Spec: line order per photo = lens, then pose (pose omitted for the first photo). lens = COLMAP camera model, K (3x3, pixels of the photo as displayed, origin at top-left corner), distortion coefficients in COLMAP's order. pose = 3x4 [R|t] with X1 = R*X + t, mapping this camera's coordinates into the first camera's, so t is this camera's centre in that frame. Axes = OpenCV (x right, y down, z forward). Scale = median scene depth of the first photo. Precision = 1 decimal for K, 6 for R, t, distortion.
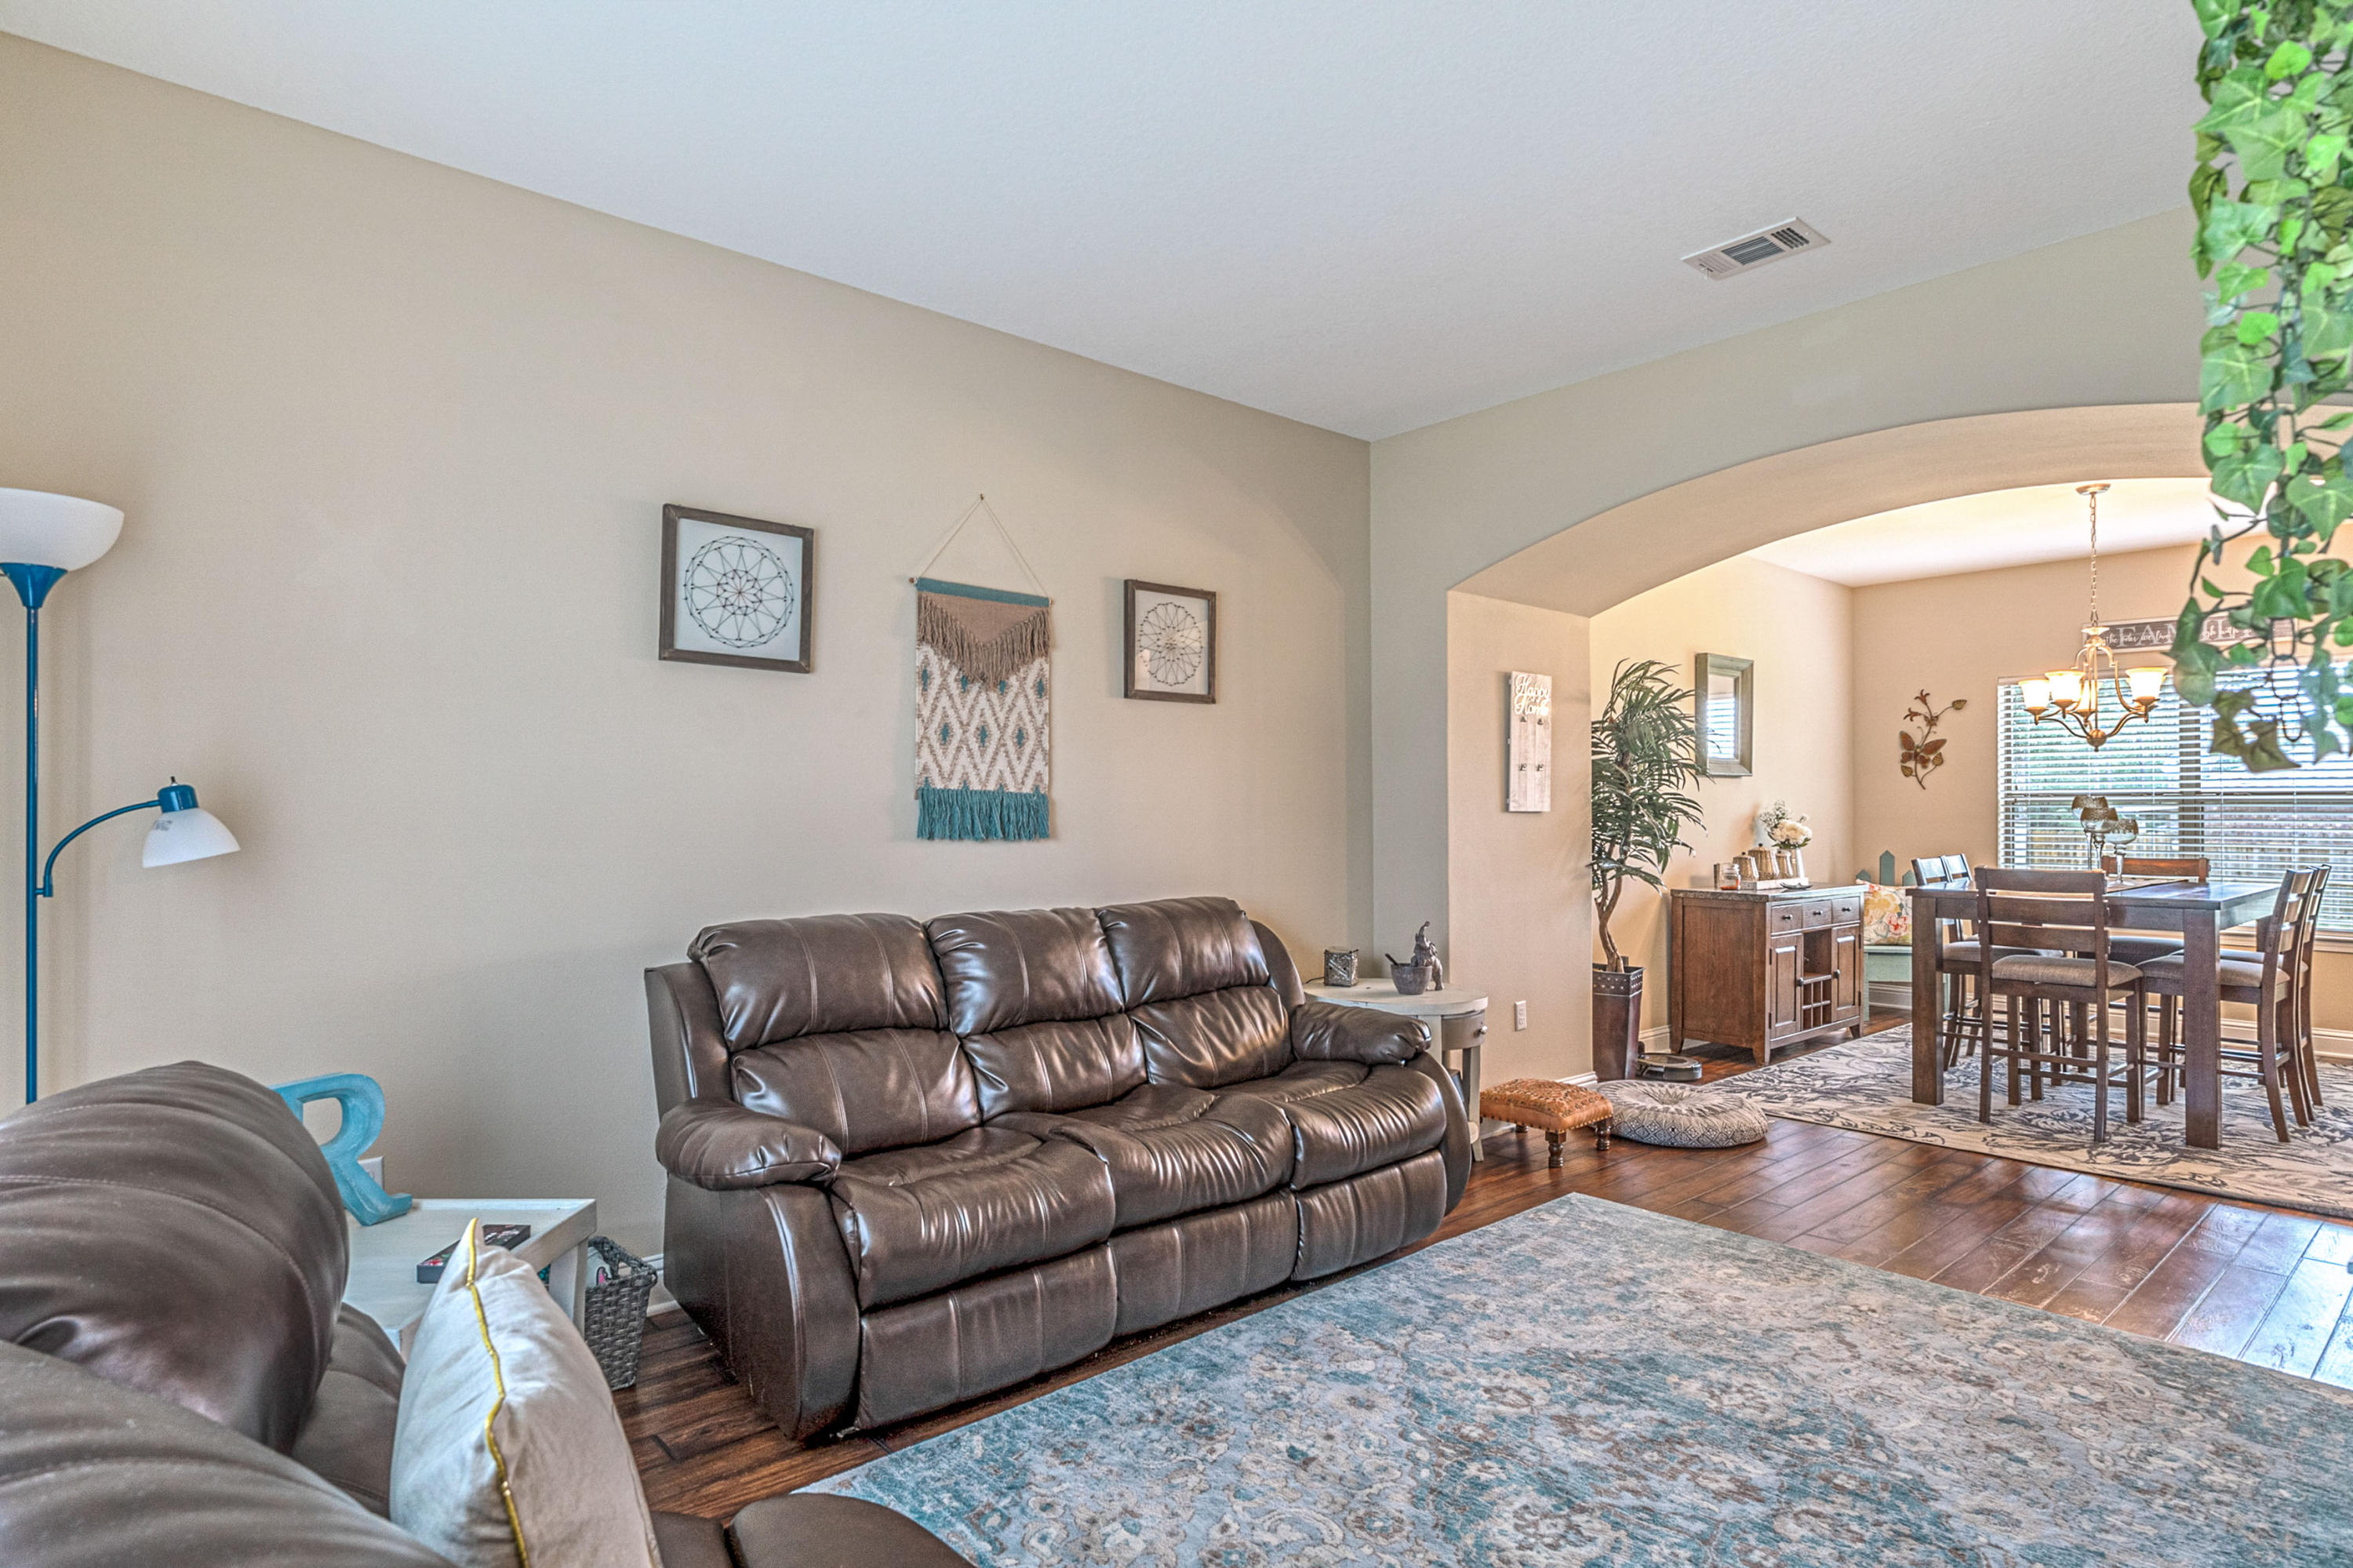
lens RADIAL K [[1252.7, 0, 1159.9], [0, 1252.7, 791.8], [0, 0, 1]] dist [-0.002217, -0.005498]
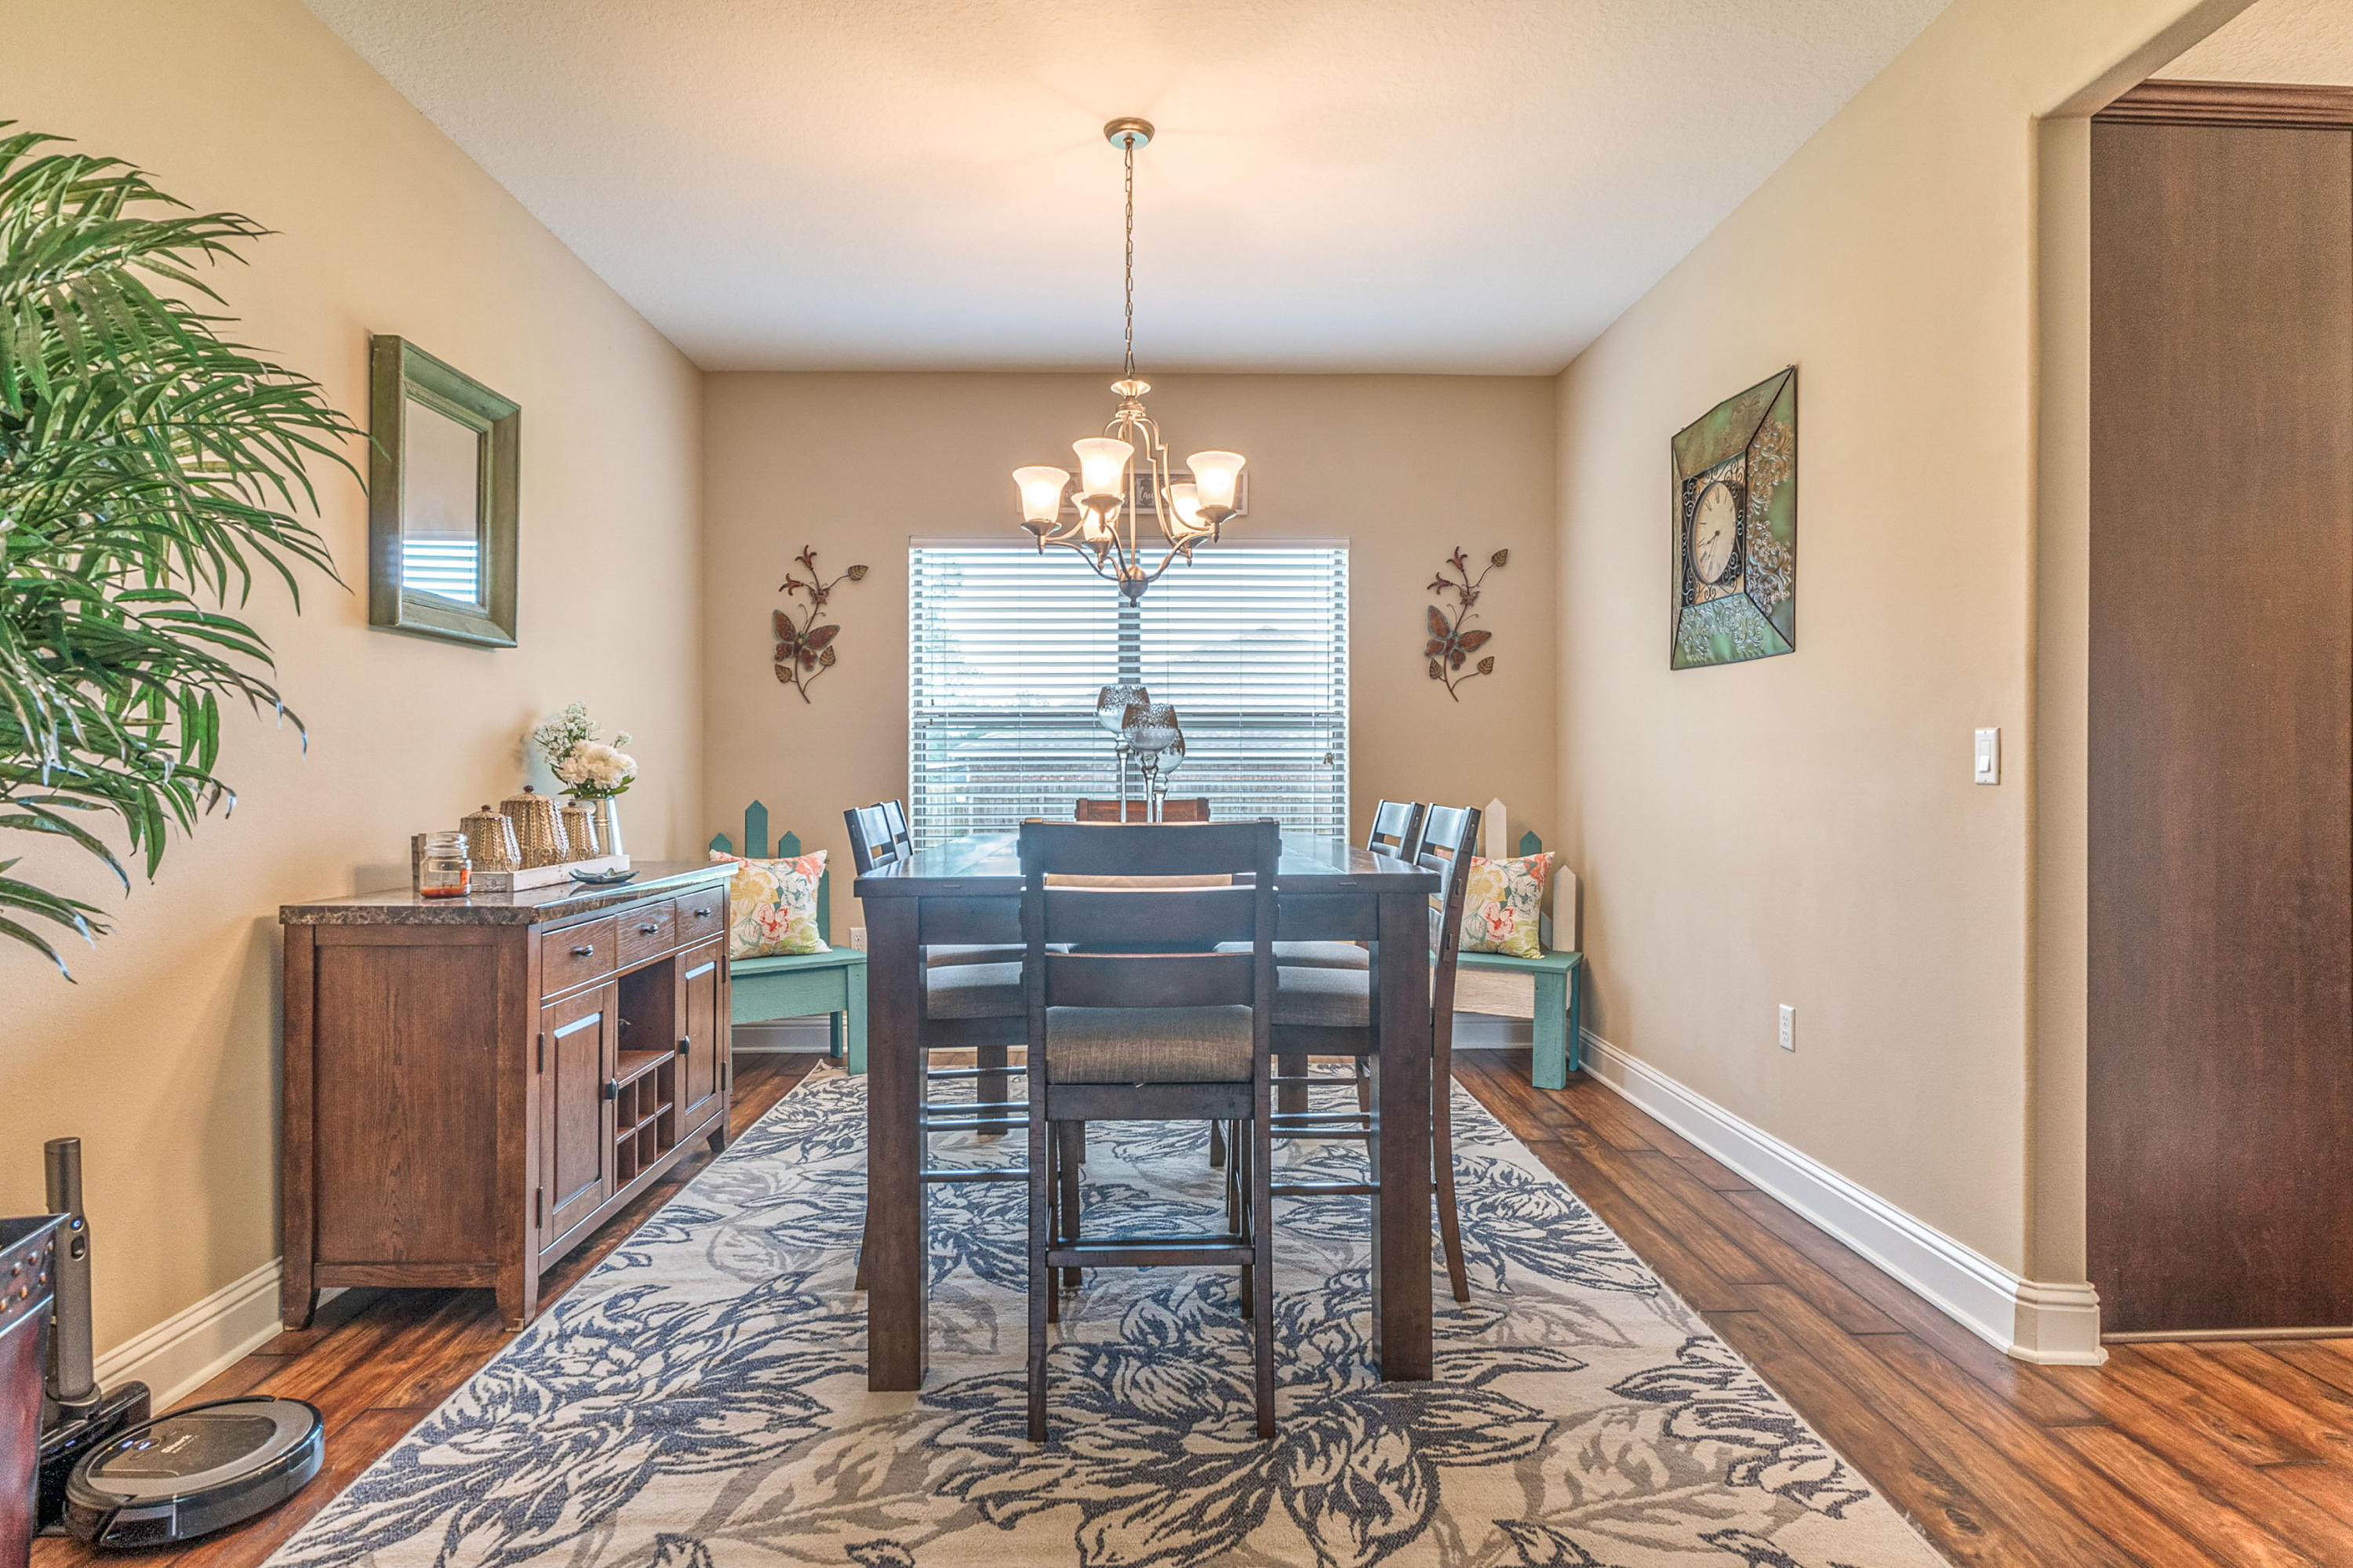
lens RADIAL K [[1252.7, 0, 1169.1], [0, 1252.7, 779.5], [0, 0, 1]] dist [-0.002217, -0.005498]
pose [[0.636870, -0.006455, 0.770944, 0.289527], [-0.008740, 0.999840, 0.015592, 0.031044], [-0.770921, -0.016668, 0.636712, 0.553238]]
